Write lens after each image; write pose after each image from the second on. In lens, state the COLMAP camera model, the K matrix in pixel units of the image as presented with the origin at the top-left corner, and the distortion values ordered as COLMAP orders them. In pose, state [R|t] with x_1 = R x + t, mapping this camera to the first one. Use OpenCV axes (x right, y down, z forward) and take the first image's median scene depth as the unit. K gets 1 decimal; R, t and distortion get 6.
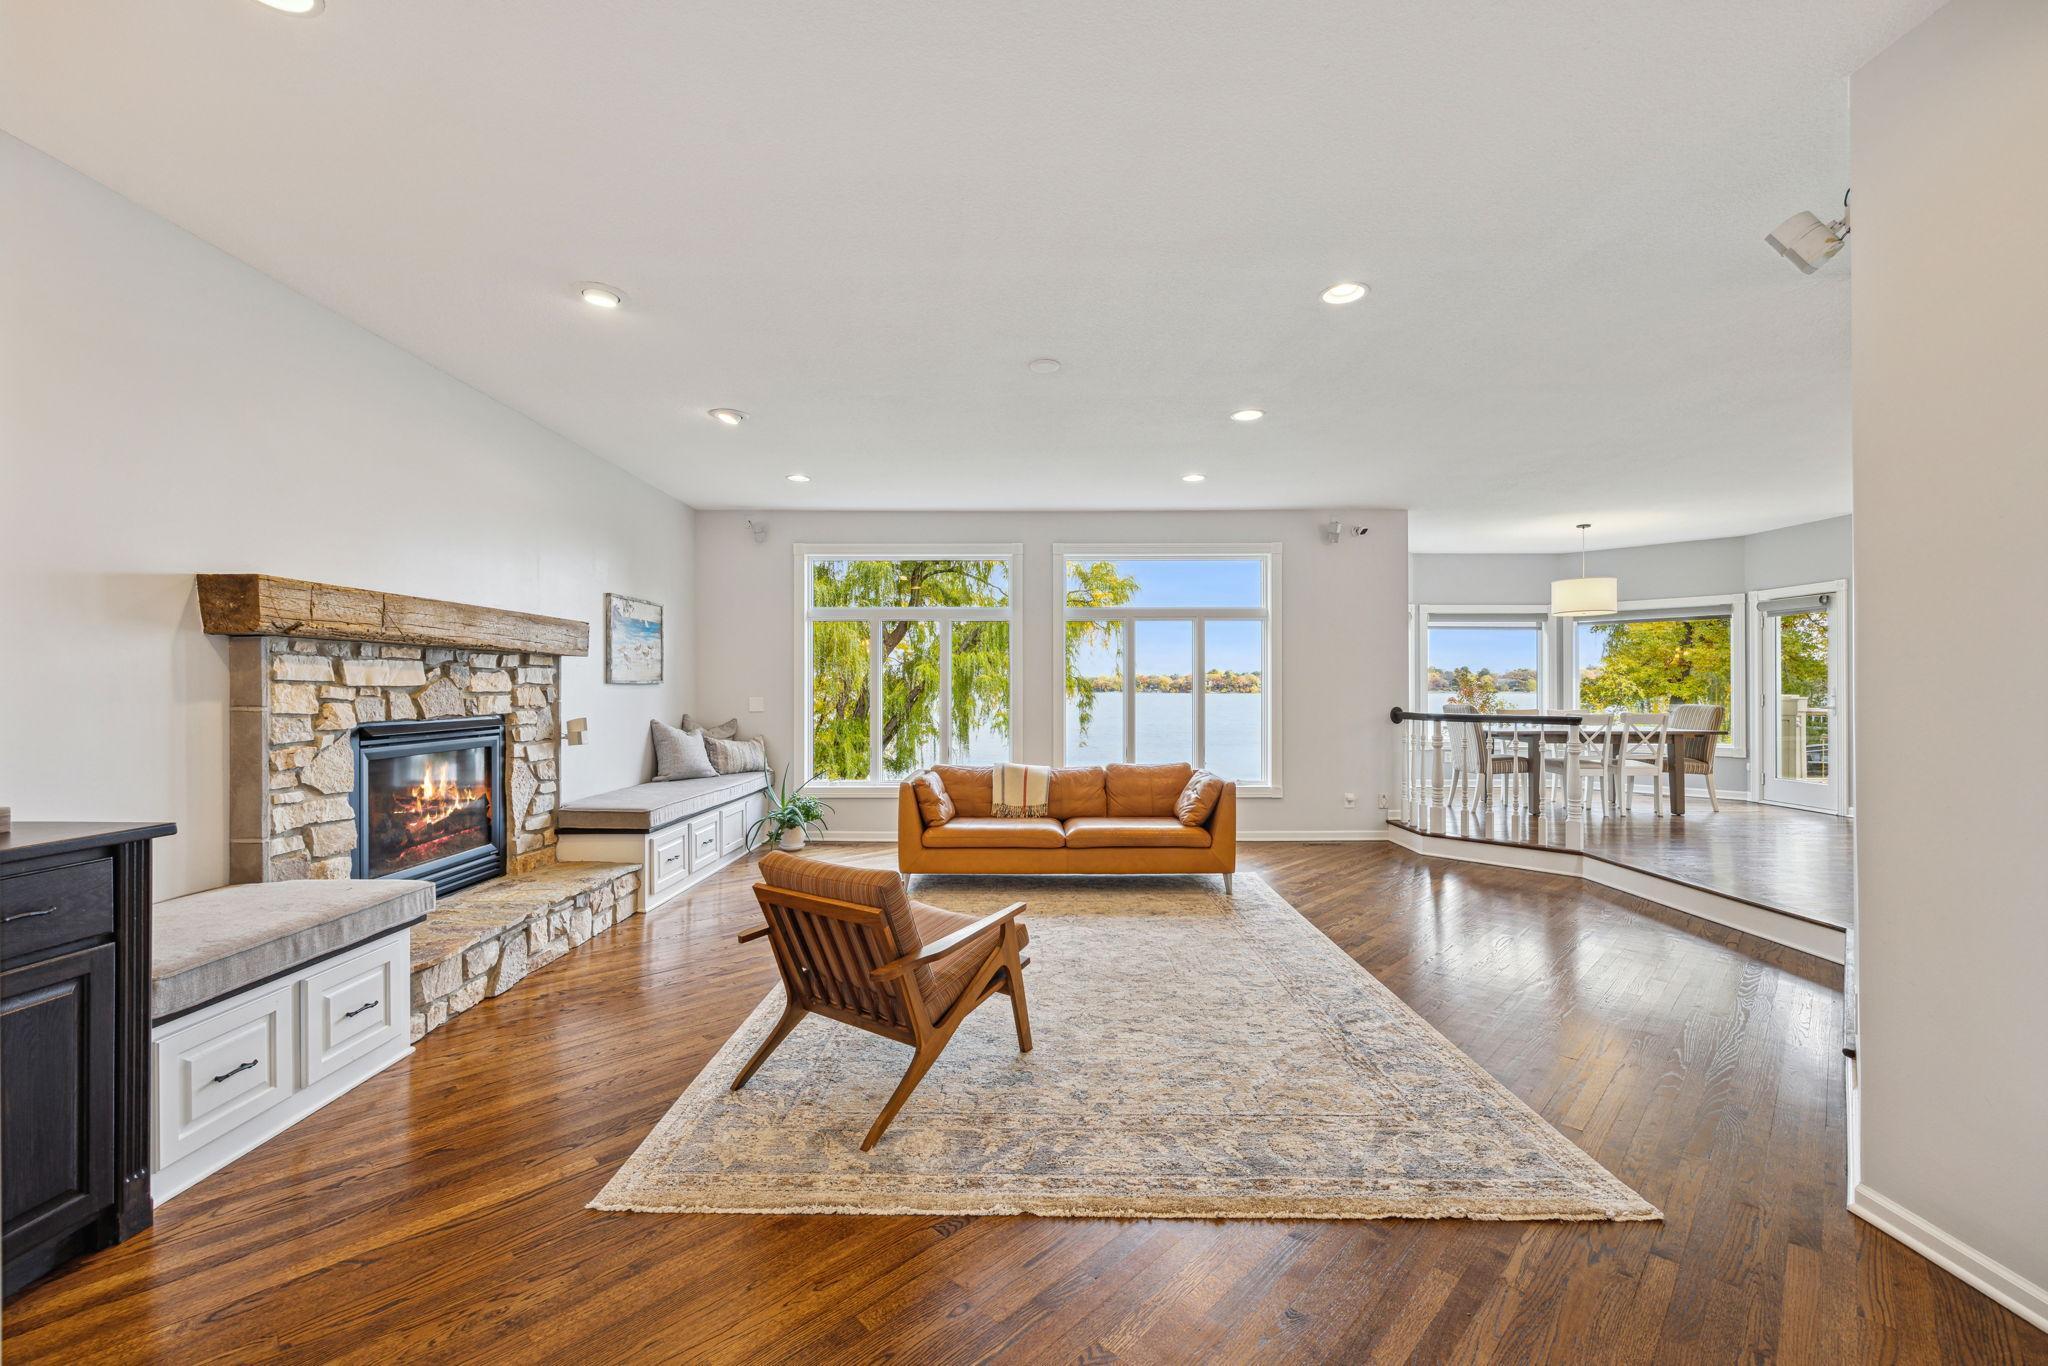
lens RADIAL K [[828.0, 0, 1025.8], [0, 828.0, 685.0], [0, 0, 1]] dist [-0.002792, 0.000260]
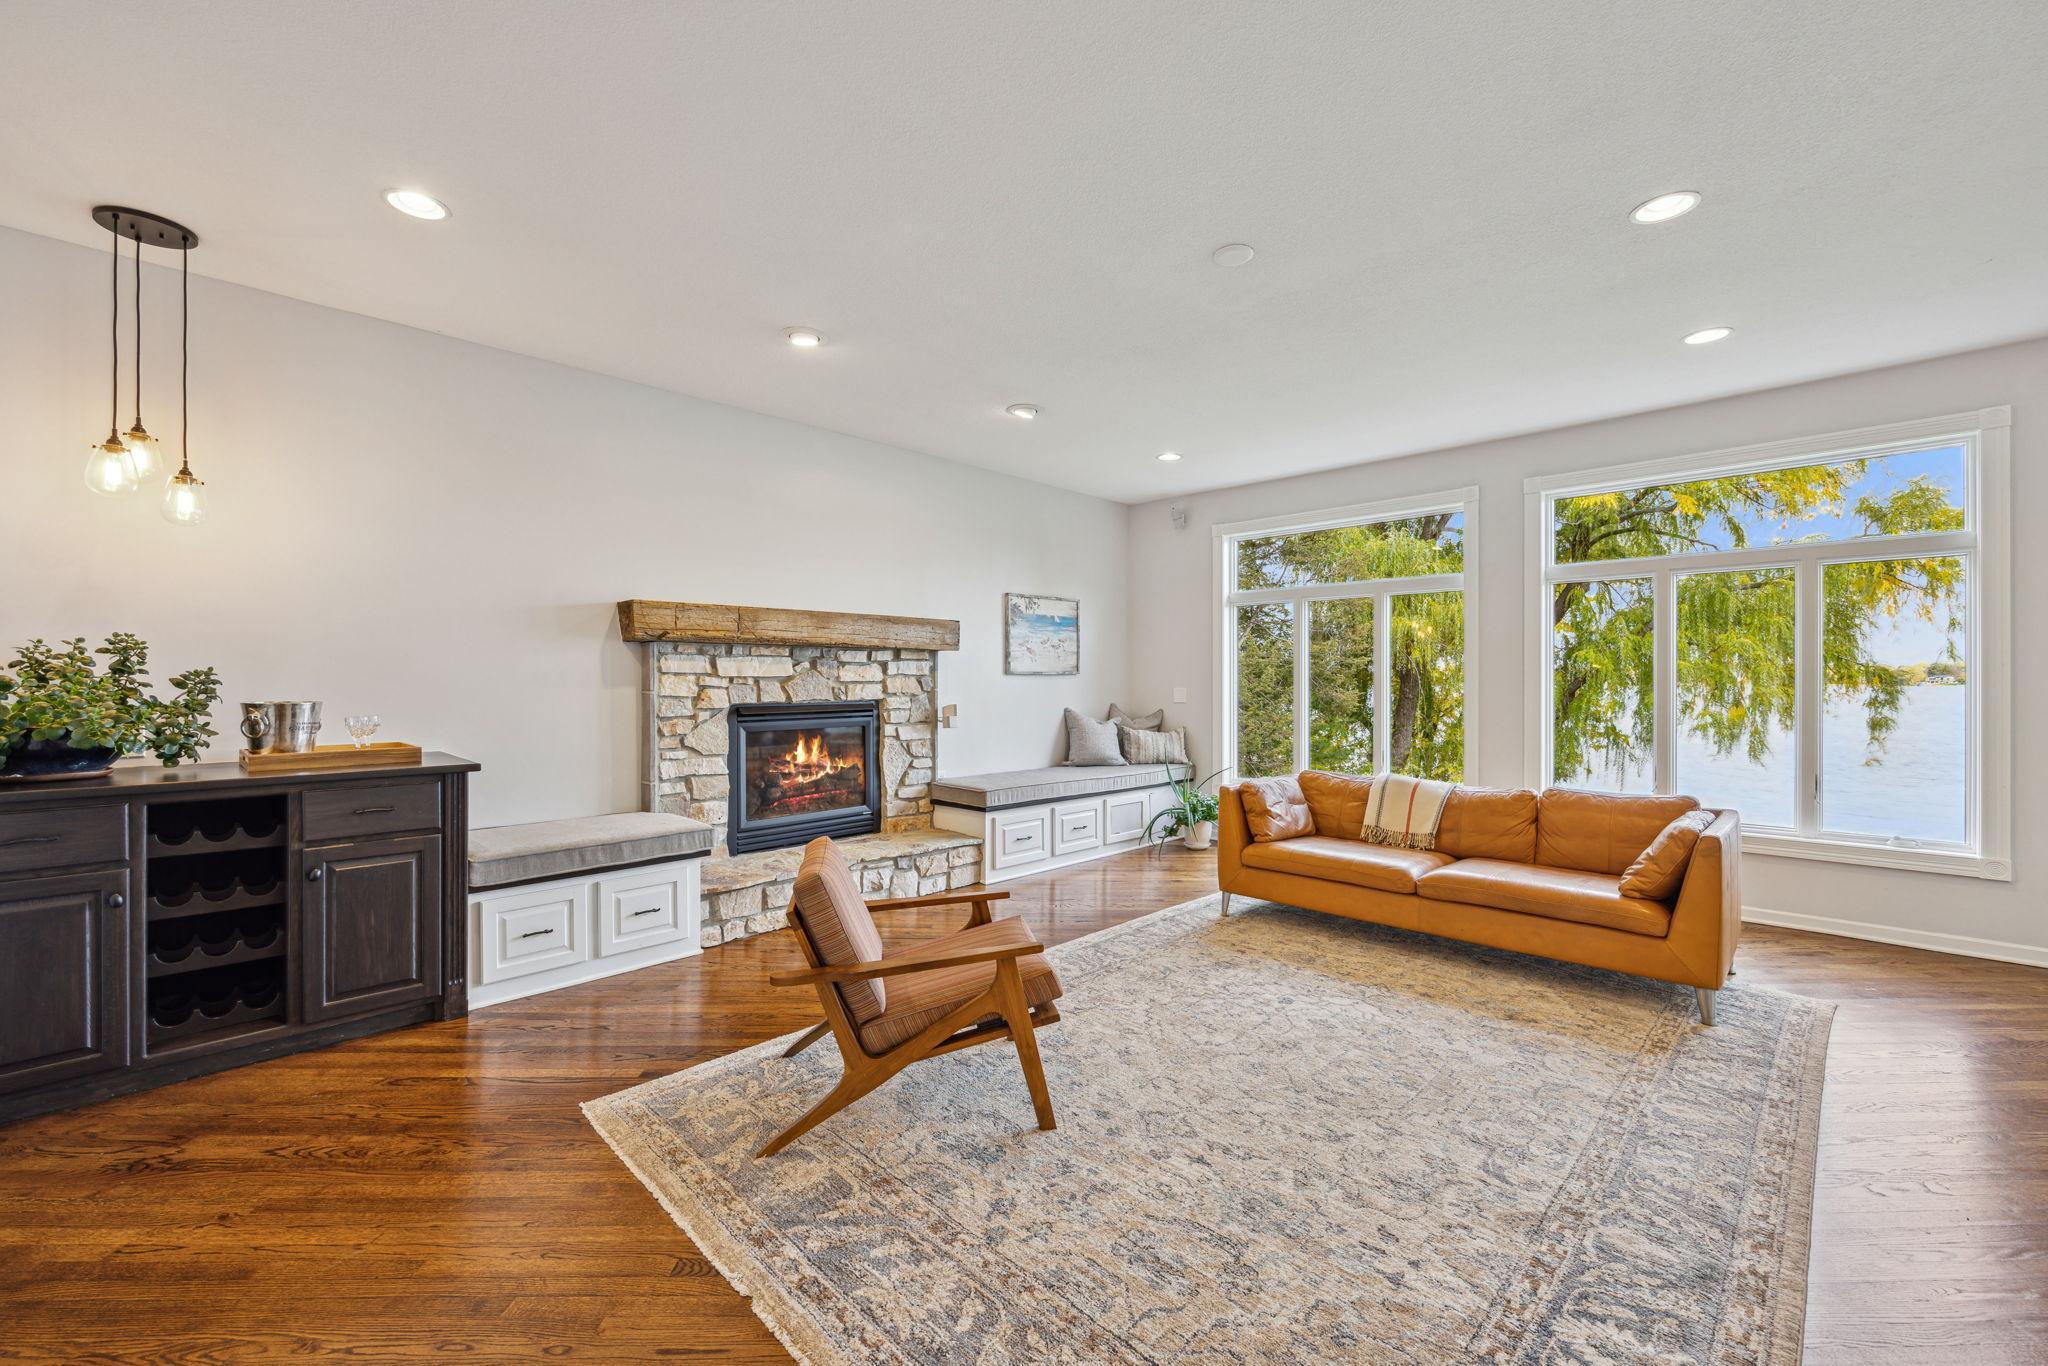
lens RADIAL K [[828.0, 0, 1030.8], [0, 828.0, 678.6], [0, 0, 1]] dist [-0.002792, 0.000260]
pose [[0.714136, -0.001730, -0.700005, 0.391521], [0.003429, 0.999994, 0.001027, 0.003980], [0.699999, -0.003134, 0.714137, 0.297896]]
